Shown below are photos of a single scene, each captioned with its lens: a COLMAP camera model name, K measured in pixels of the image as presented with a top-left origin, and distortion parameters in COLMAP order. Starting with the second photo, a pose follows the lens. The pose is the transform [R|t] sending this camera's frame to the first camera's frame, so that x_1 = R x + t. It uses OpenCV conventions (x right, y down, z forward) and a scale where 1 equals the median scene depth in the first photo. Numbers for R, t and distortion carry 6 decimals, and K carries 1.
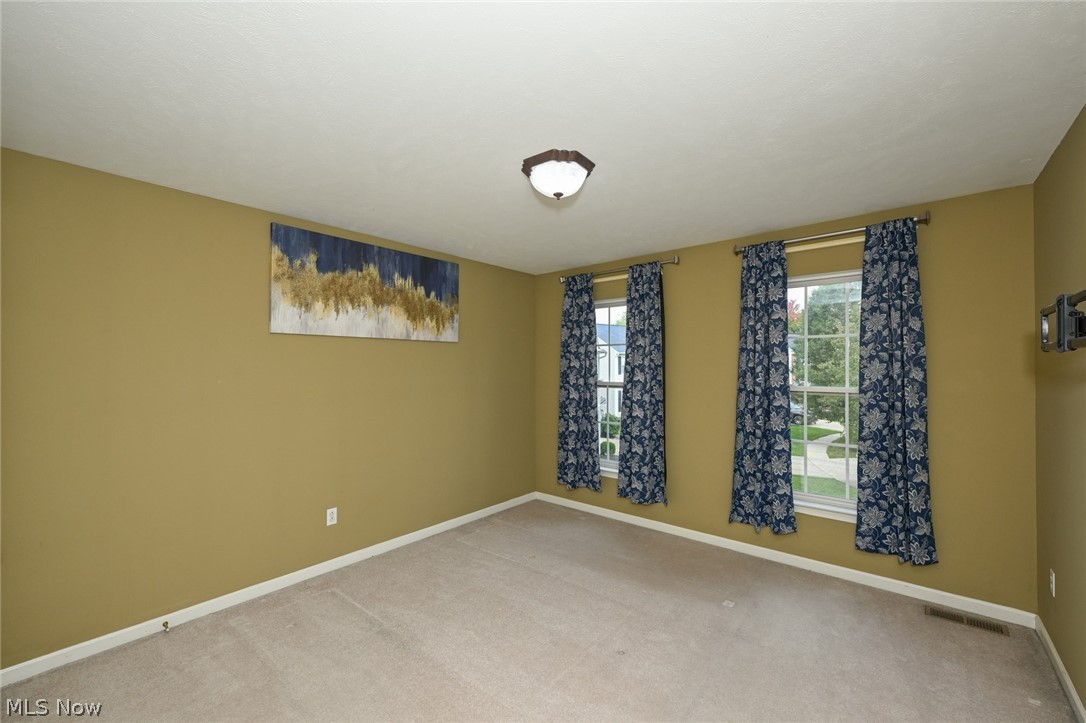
lens RADIAL K [[434.1, 0, 546.1], [0, 434.1, 363.9], [0, 0, 1]] dist [-0.002776, -0.000803]
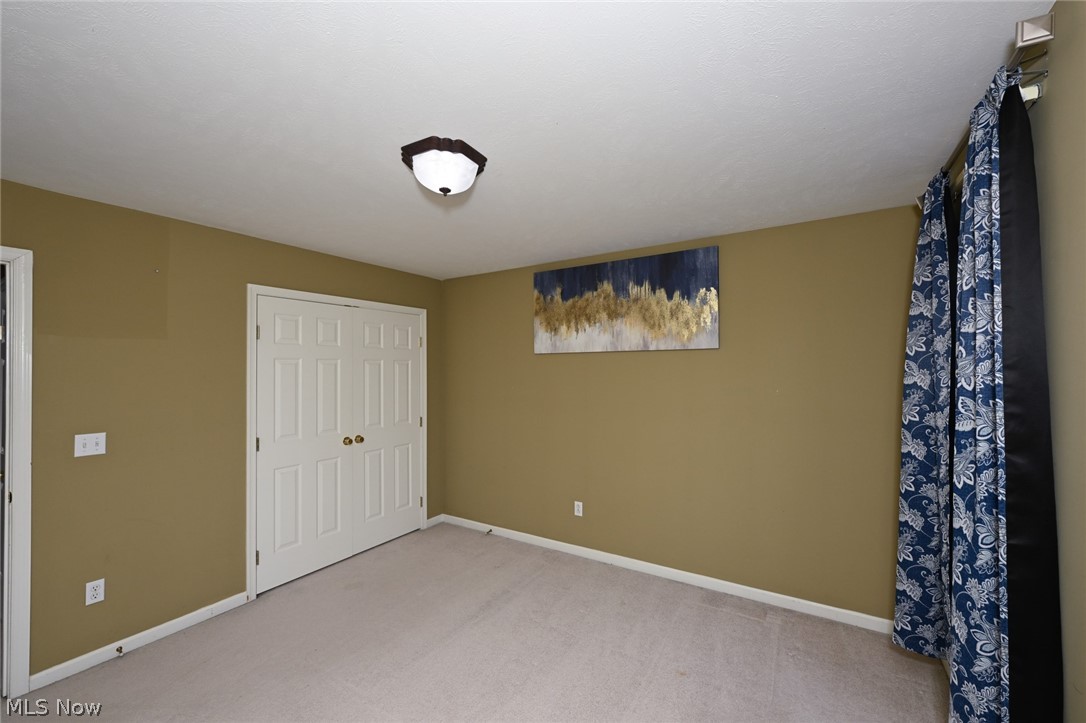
lens RADIAL K [[434.1, 0, 547.0], [0, 434.1, 365.4], [0, 0, 1]] dist [-0.002776, -0.000803]
pose [[0.137052, -0.014334, -0.990460, 0.619255], [0.005368, 0.999891, -0.013727, -0.013925], [0.990549, -0.003436, 0.137114, 0.728686]]
